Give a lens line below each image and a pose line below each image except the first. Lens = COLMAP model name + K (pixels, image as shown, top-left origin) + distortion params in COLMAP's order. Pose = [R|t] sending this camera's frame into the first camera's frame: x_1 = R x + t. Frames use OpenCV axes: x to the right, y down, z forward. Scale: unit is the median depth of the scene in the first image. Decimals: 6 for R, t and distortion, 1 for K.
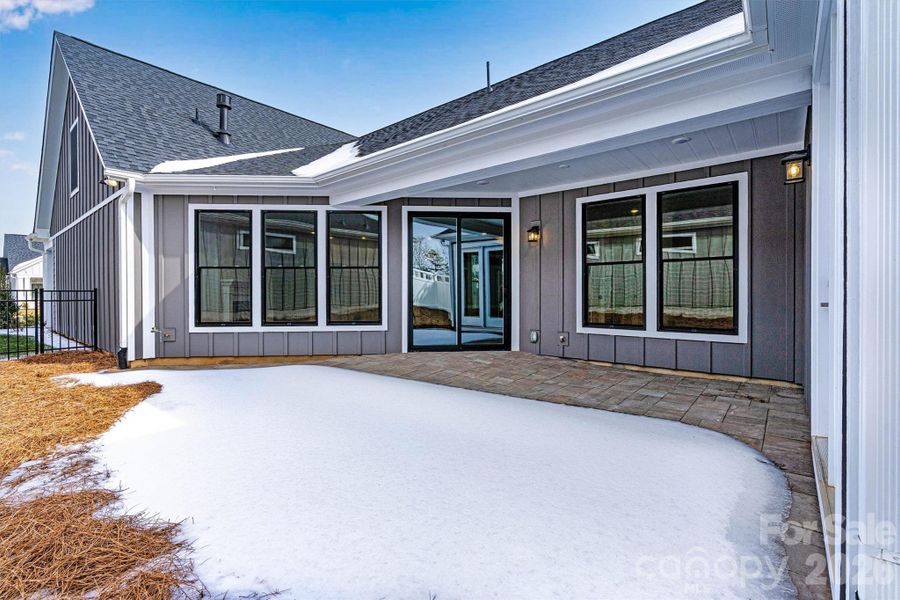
lens RADIAL K [[407.0, 0, 442.7], [0, 407.0, 300.2], [0, 0, 1]] dist [-0.003577, 0.000133]
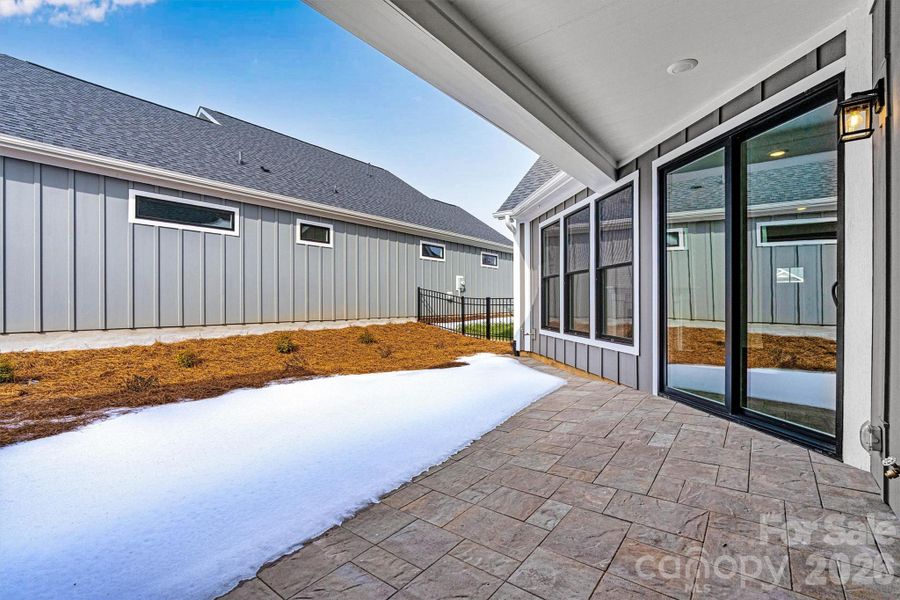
lens RADIAL K [[407.0, 0, 442.7], [0, 407.0, 300.2], [0, 0, 1]] dist [-0.003577, 0.000133]
pose [[0.038029, -0.002262, -0.999274, 0.539752], [-0.020592, 0.999783, -0.003047, -0.007950], [0.999064, 0.020693, 0.037974, 0.679258]]
